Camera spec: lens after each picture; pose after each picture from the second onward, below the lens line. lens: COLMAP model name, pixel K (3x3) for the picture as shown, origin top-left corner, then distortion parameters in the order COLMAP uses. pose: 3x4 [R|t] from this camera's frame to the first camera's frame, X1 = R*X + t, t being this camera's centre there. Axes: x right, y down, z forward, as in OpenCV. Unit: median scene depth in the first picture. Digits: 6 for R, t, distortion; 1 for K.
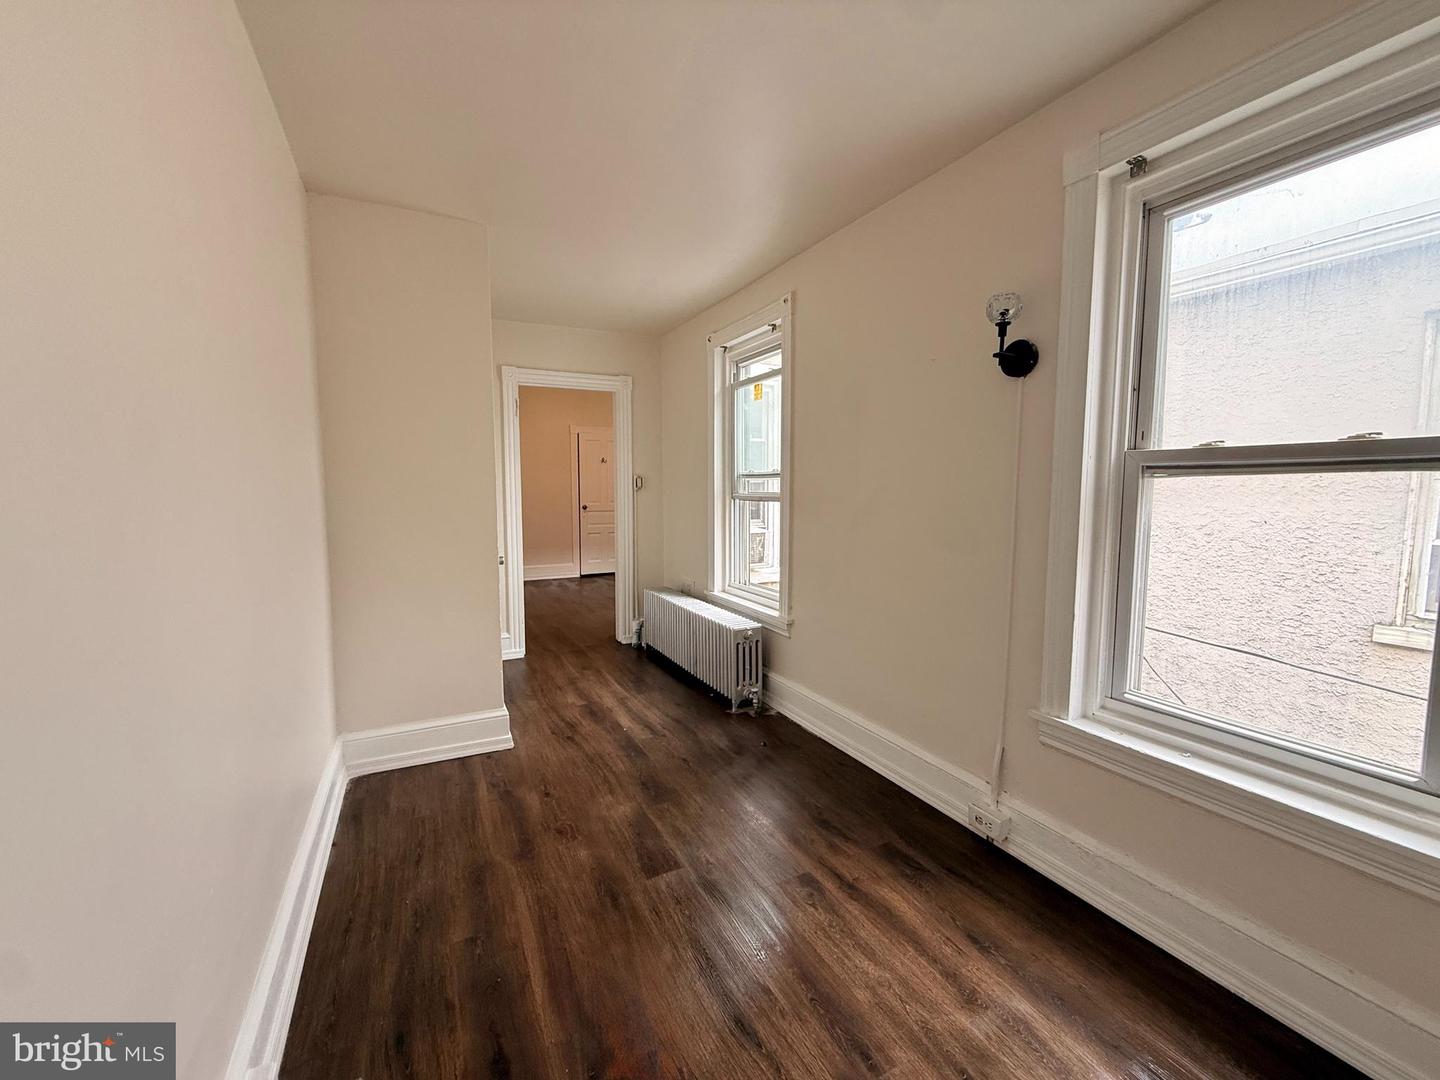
lens RADIAL K [[572.1, 0, 719.7], [0, 572.1, 539.3], [0, 0, 1]] dist [-0.001280, 0.000572]
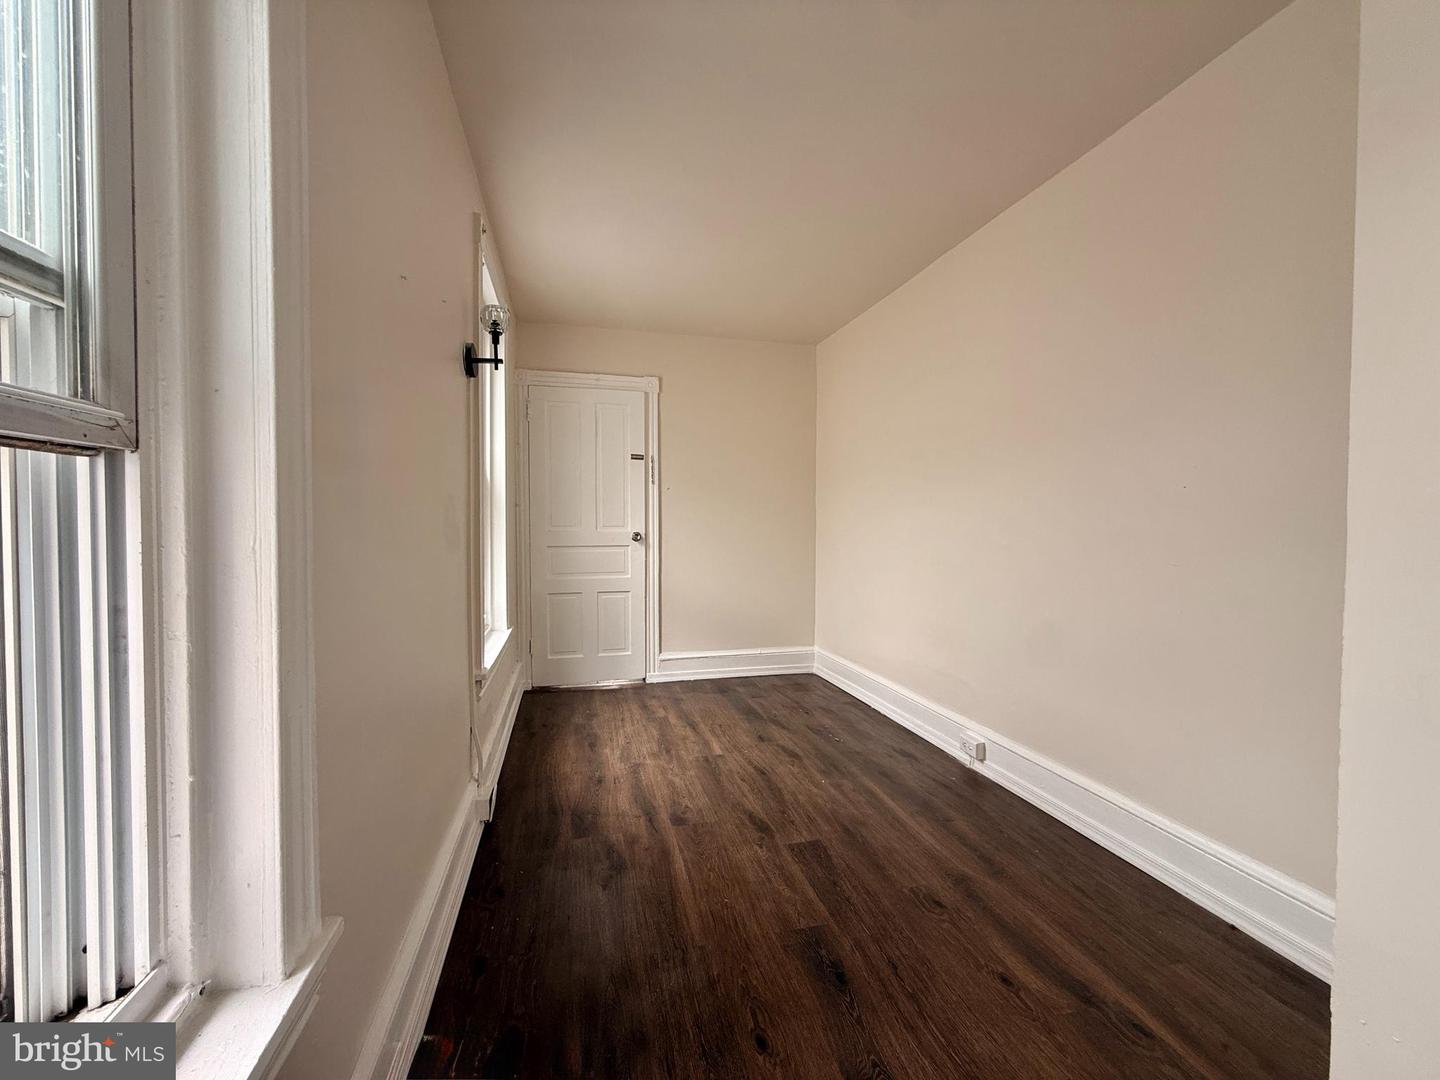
lens RADIAL K [[572.1, 0, 717.7], [0, 572.1, 533.5], [0, 0, 1]] dist [-0.001280, 0.000572]
pose [[-0.971849, -0.002658, 0.235588, -0.191991], [0.021472, 0.994776, 0.099801, -0.094452], [-0.234623, 0.102050, -0.966715, 2.022190]]
